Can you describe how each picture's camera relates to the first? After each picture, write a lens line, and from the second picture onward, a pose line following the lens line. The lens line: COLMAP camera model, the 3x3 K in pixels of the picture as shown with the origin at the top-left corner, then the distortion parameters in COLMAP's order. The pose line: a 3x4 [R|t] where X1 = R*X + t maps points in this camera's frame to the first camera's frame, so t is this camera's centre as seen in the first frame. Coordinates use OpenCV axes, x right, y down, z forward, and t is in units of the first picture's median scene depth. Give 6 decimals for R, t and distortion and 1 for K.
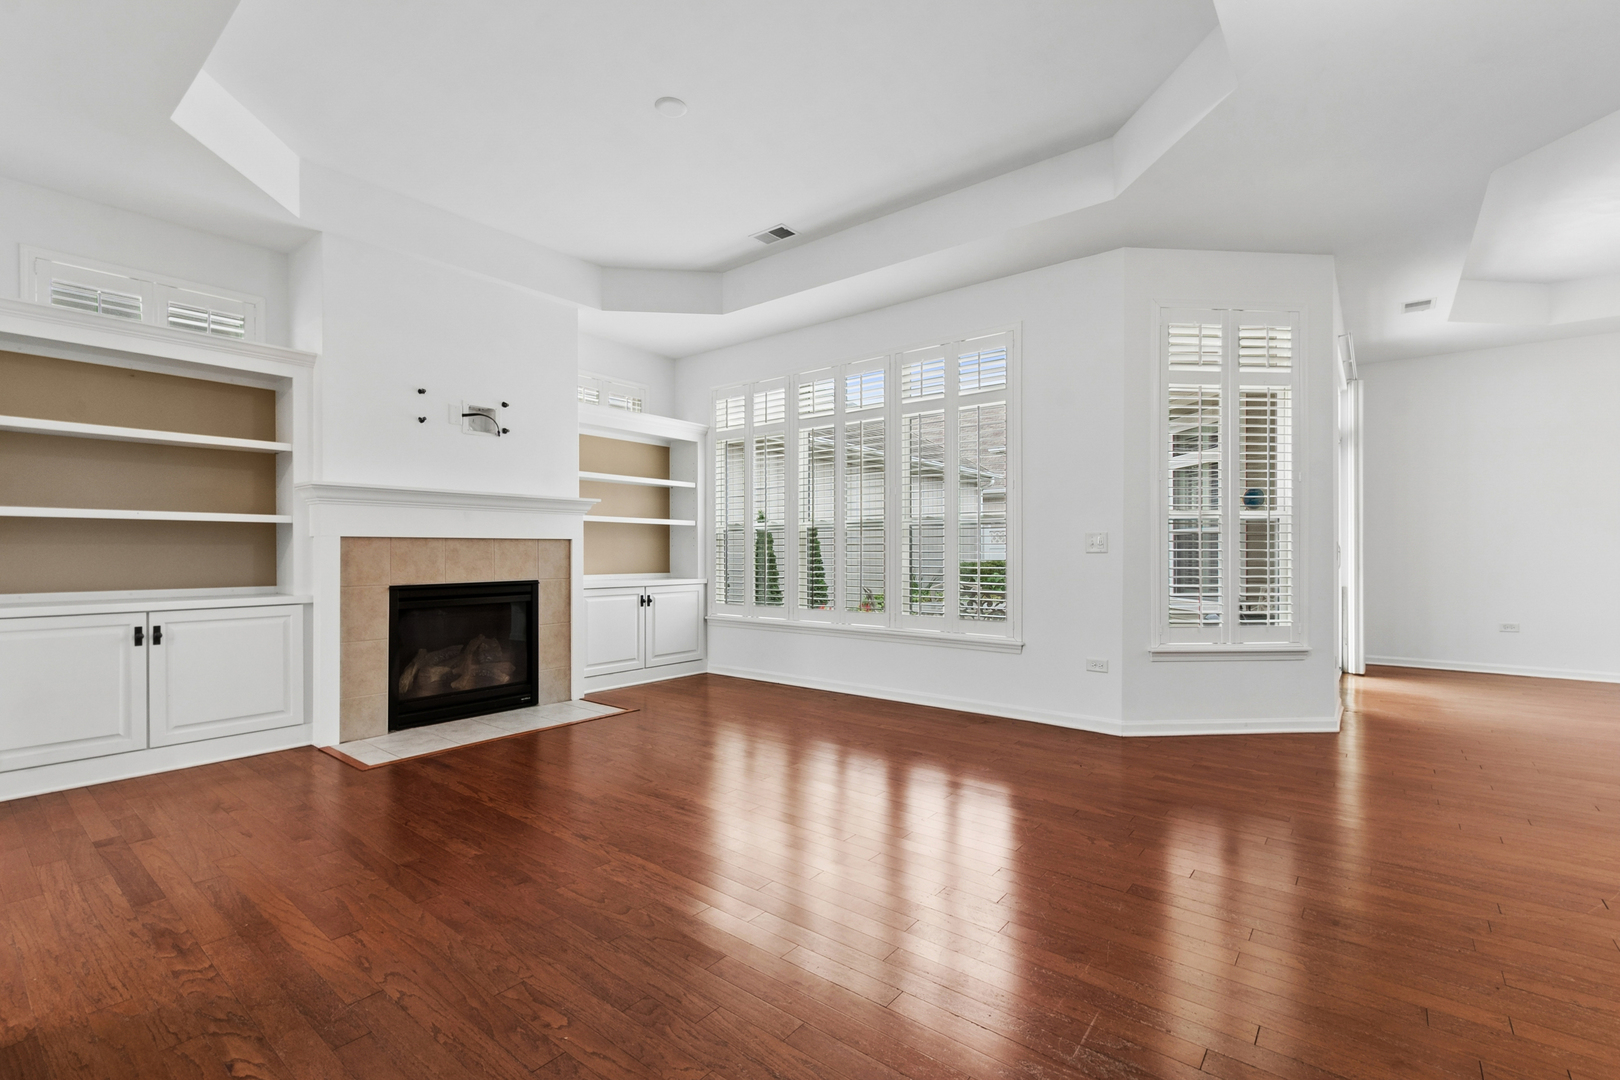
lens RADIAL K [[720.0, 0, 812.8], [0, 720.0, 548.6], [0, 0, 1]] dist [0.010984, -0.000042]
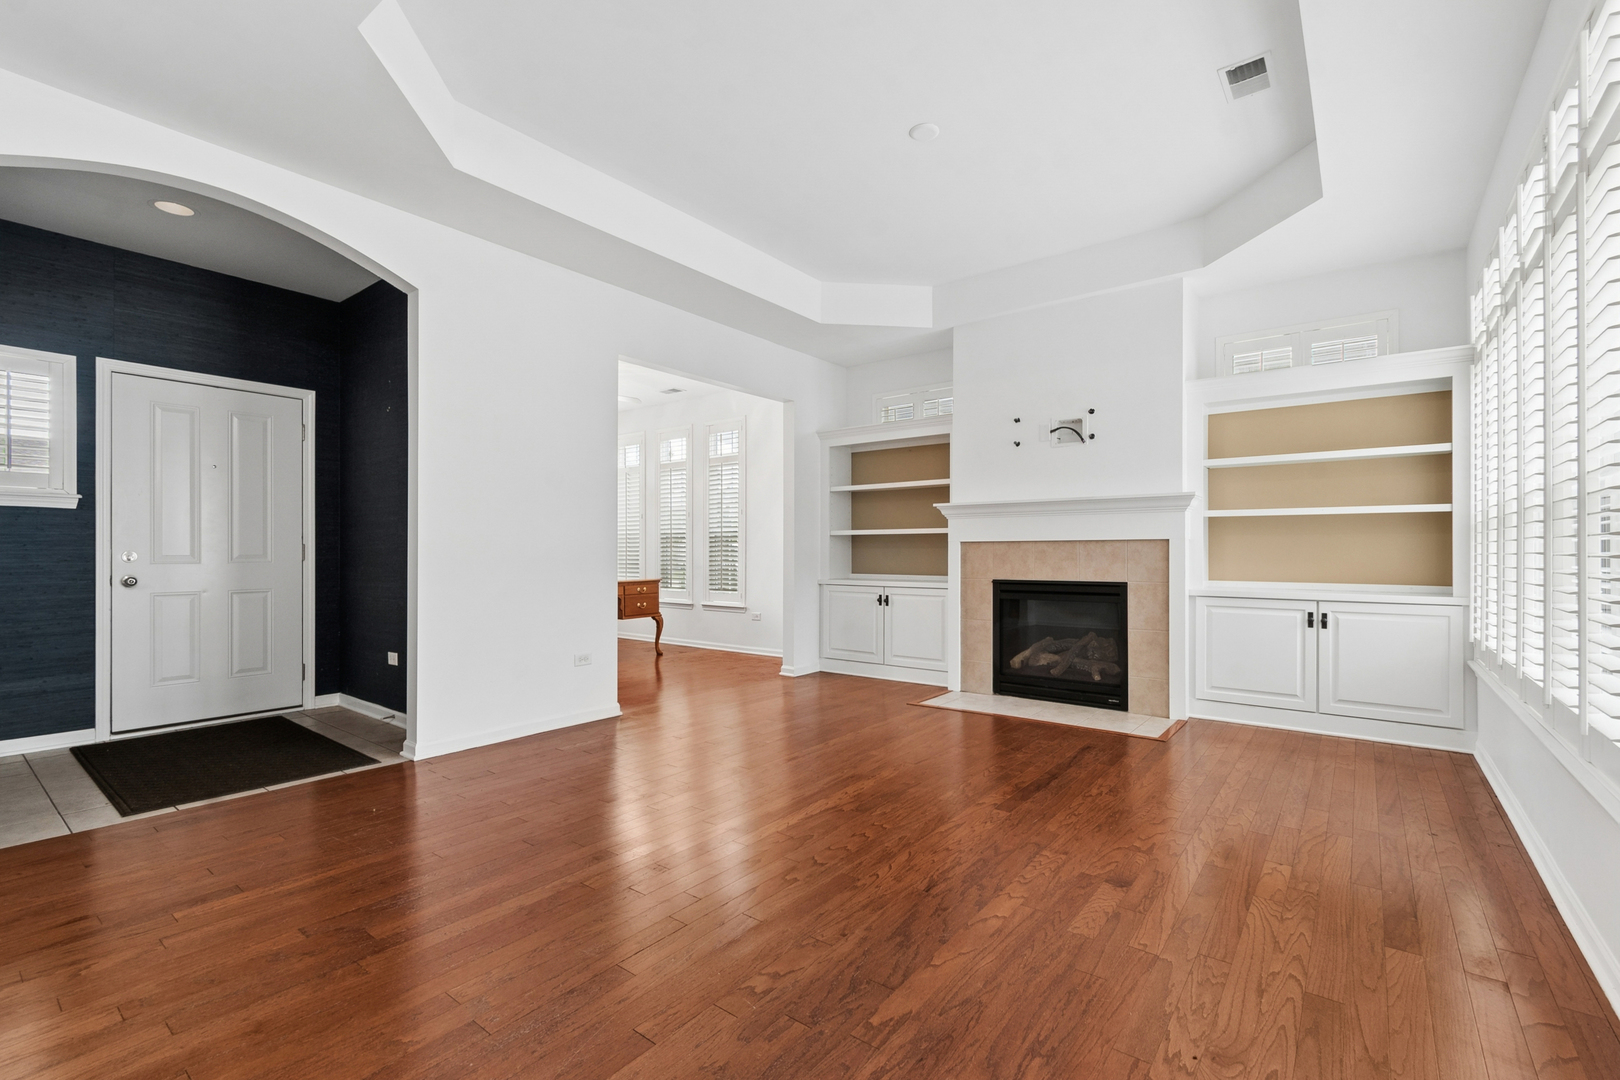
lens RADIAL K [[720.0, 0, 798.2], [0, 720.0, 551.4], [0, 0, 1]] dist [0.010984, -0.000042]
pose [[0.004834, 0.006452, -0.999967, 0.595516], [0.009584, 0.999933, 0.006498, -0.008767], [0.999942, -0.009615, 0.004772, 0.558796]]
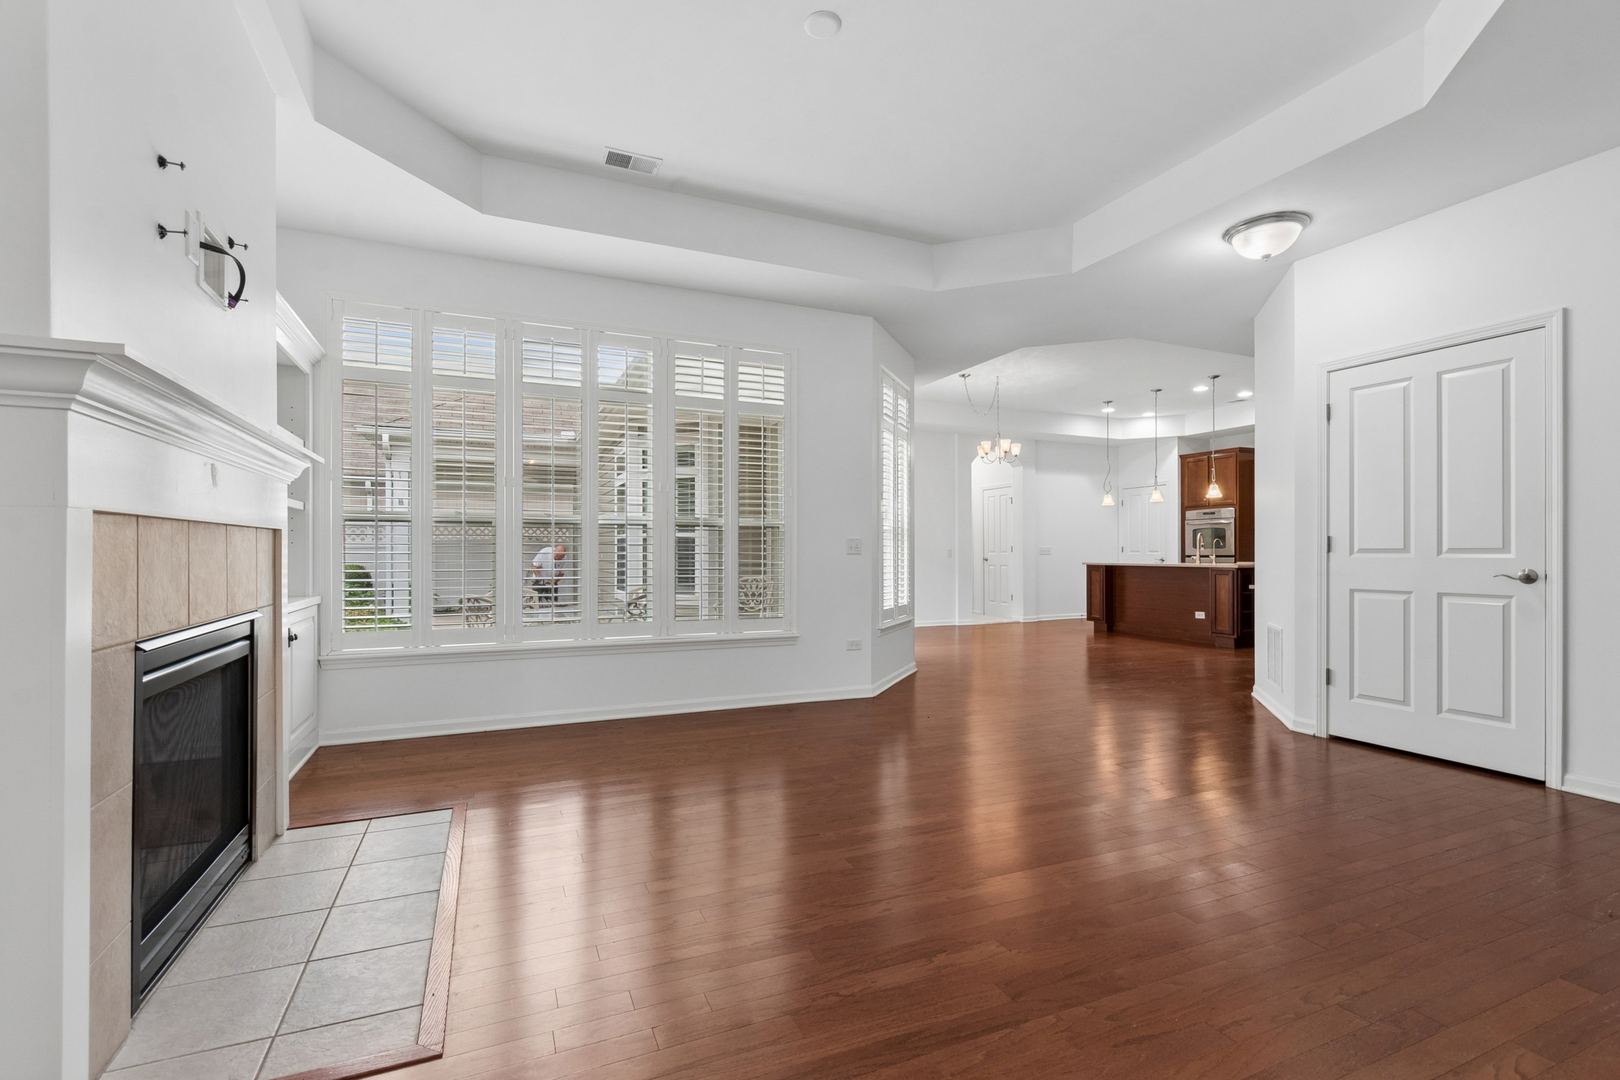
lens RADIAL K [[720.0, 0, 816.5], [0, 720.0, 543.4], [0, 0, 1]] dist [0.010984, -0.000042]
pose [[0.464088, 0.011487, 0.885714, -0.650200], [-0.006433, 0.999933, -0.009598, -0.000241], [-0.885766, -0.001243, 0.464131, 0.422976]]
